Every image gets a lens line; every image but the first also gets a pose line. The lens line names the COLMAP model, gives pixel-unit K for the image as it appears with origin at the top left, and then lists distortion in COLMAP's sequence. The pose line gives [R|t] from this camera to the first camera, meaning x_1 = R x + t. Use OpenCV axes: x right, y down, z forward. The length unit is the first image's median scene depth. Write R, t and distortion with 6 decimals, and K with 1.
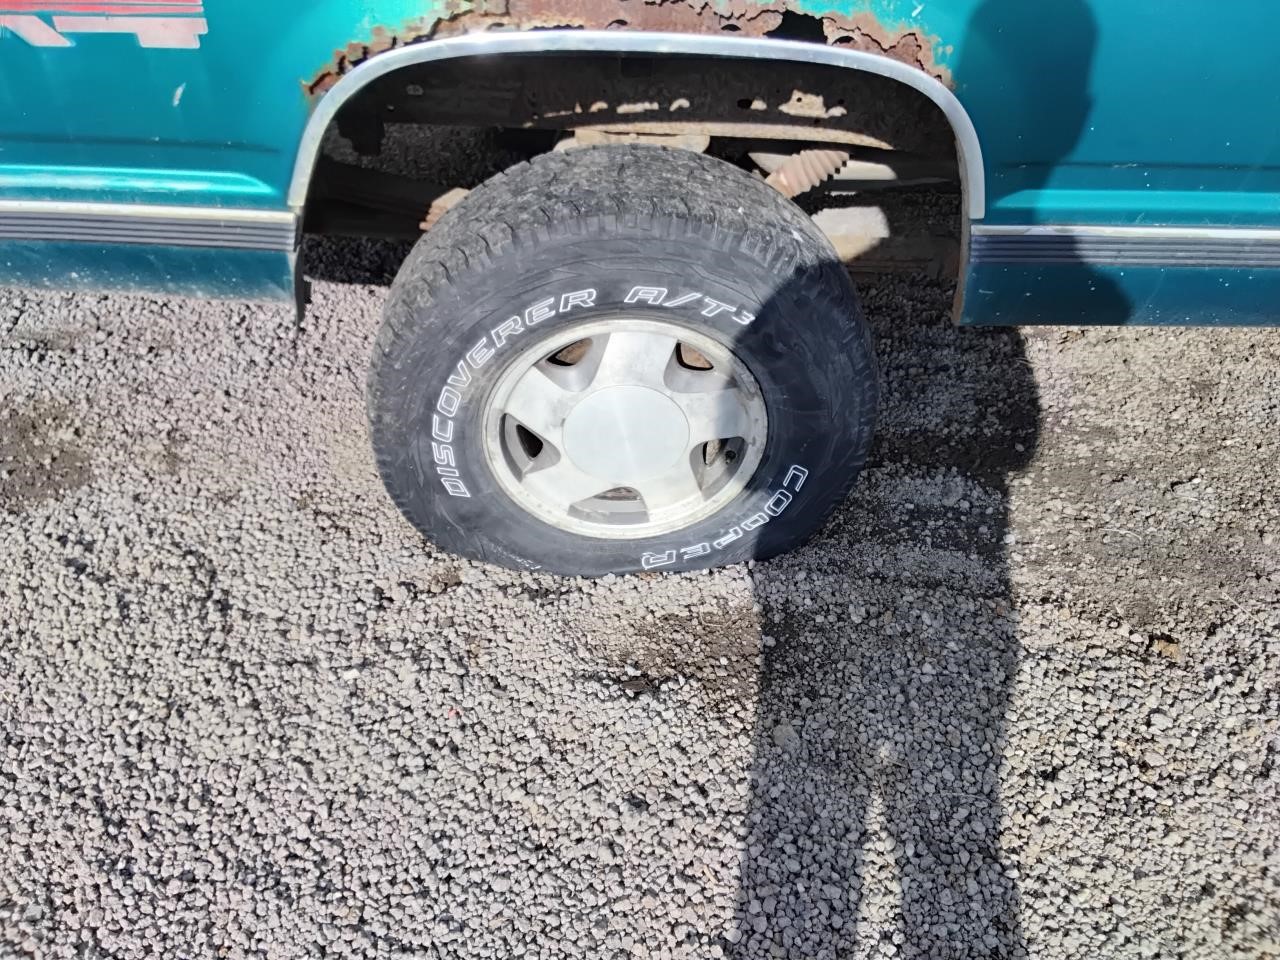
lens RADIAL K [[1024.4, 0, 640.0], [0, 1024.4, 480.0], [0, 0, 1]] dist [0.115326, -0.164777]
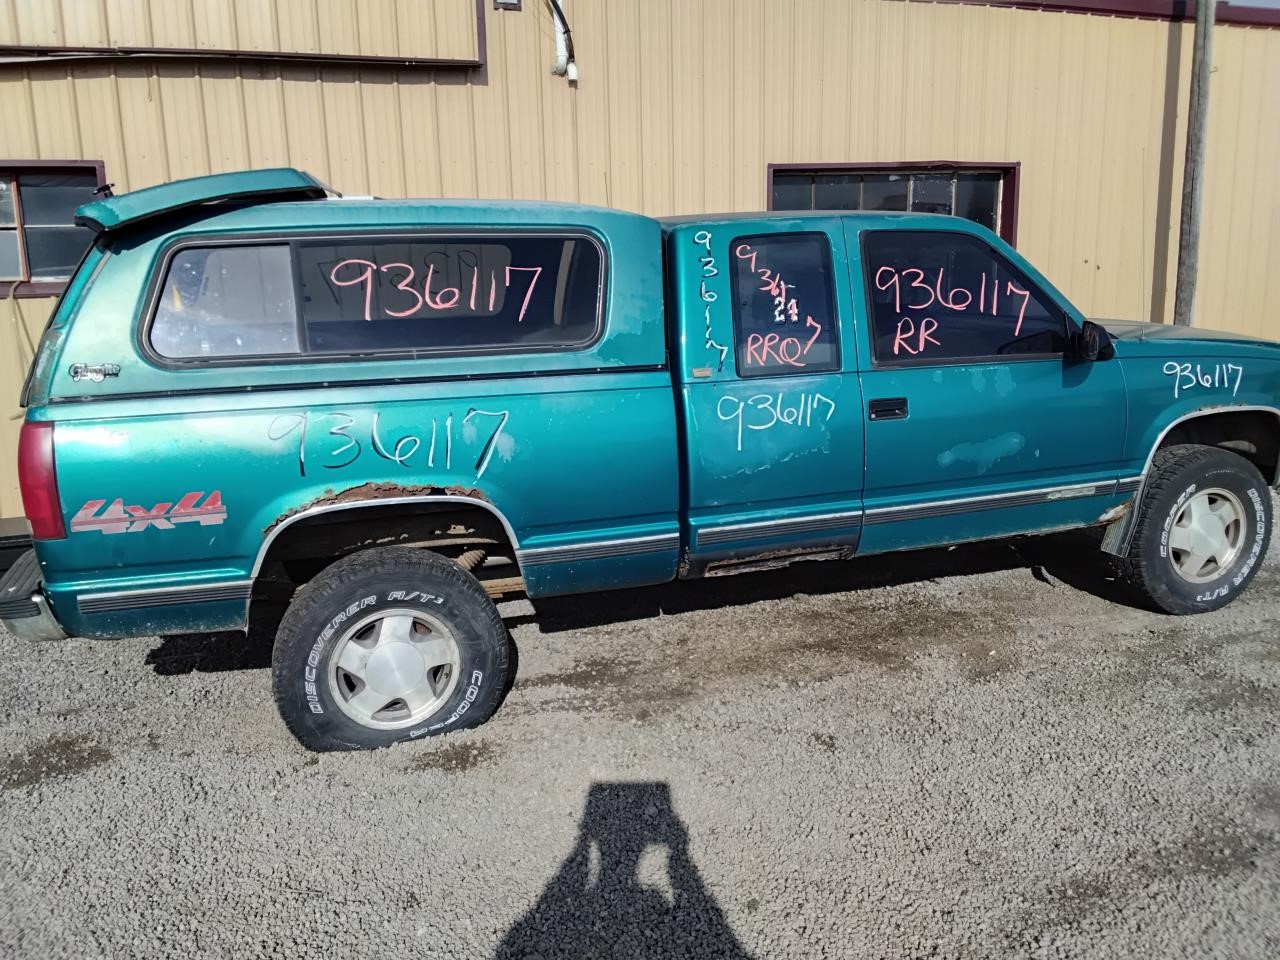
lens RADIAL K [[1024.4, 0, 640.0], [0, 1024.4, 480.0], [0, 0, 1]] dist [0.115326, -0.164777]
pose [[0.961735, -0.114810, 0.248767, -0.015340], [0.219933, 0.864967, -0.451066, 0.765215], [-0.163389, 0.488518, 0.857120, -1.264092]]
